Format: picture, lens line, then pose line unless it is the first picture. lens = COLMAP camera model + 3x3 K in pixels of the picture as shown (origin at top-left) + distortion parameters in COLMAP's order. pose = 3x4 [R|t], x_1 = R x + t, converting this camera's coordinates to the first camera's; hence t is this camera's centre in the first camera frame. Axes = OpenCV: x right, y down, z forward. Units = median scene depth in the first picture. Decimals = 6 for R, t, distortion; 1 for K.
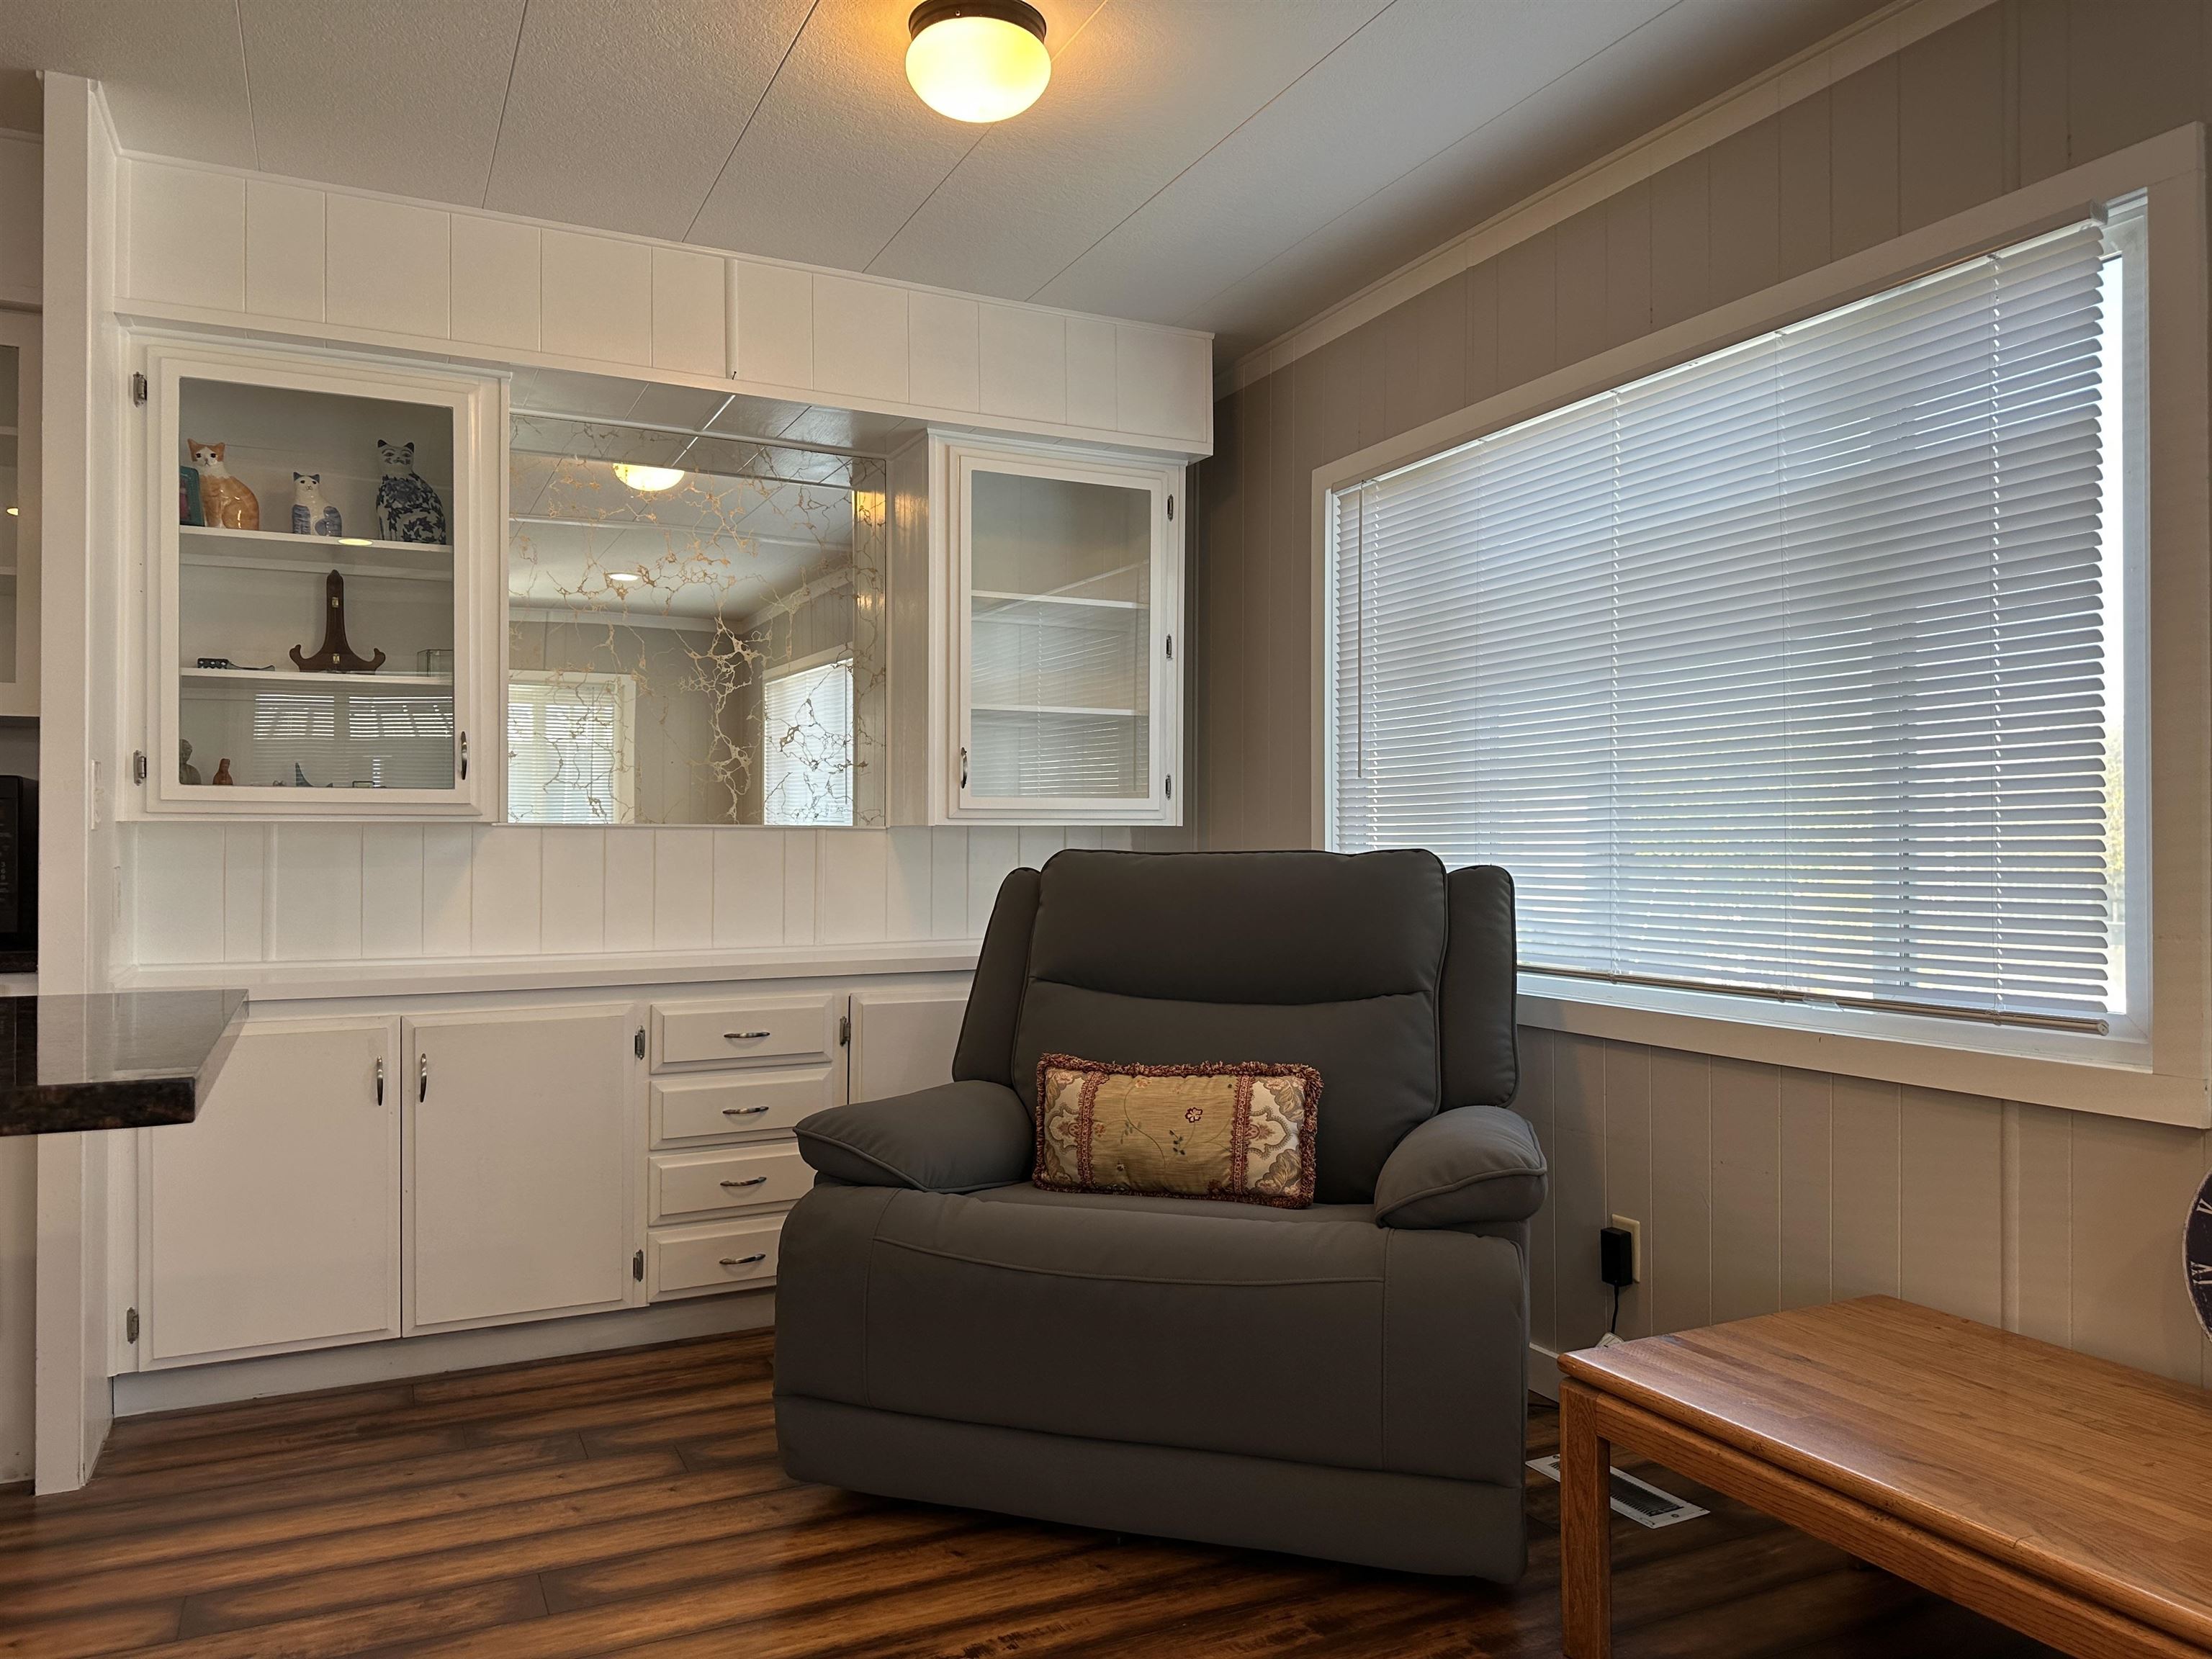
lens RADIAL K [[1545.7, 0, 1112.6], [0, 1545.7, 822.6], [0, 0, 1]] dist [0.071667, -0.075197]
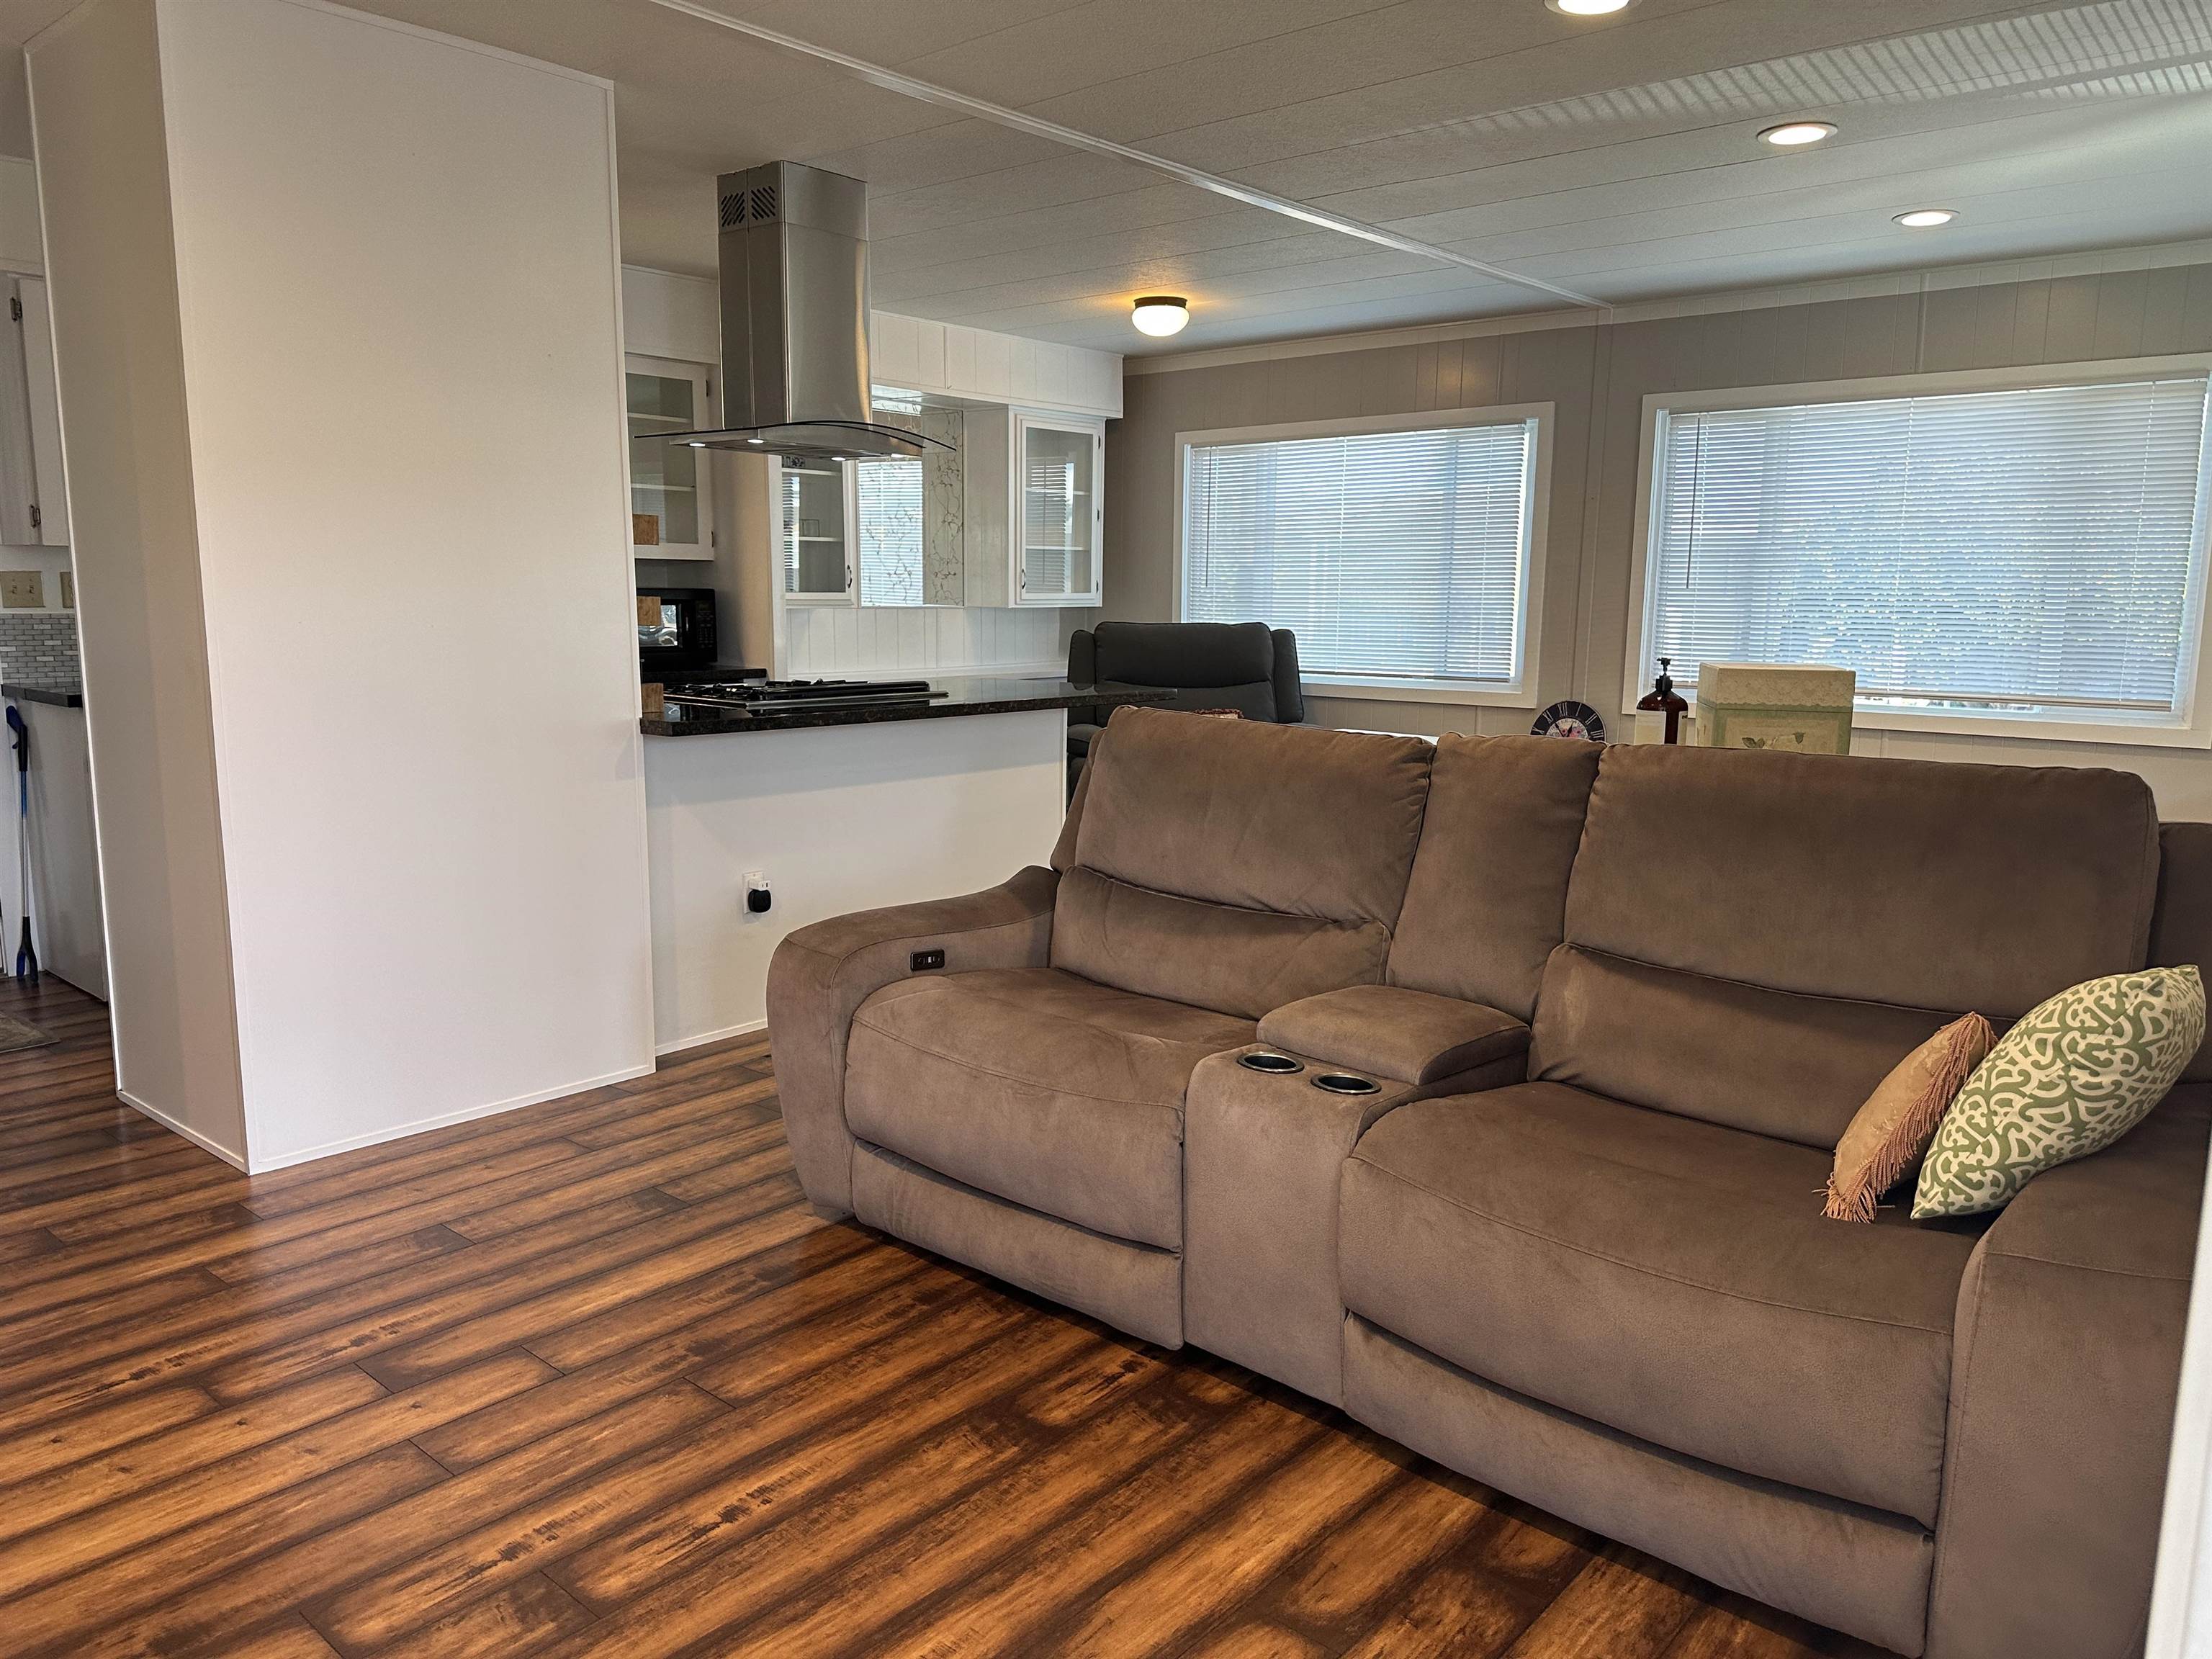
lens RADIAL K [[1545.7, 0, 1136.7], [0, 1545.7, 838.4], [0, 0, 1]] dist [0.071667, -0.075197]
pose [[0.913488, -0.059580, 0.402480, -0.988687], [-0.012402, 0.984683, 0.173912, -0.069749], [-0.406677, -0.163858, 0.898757, -1.164585]]
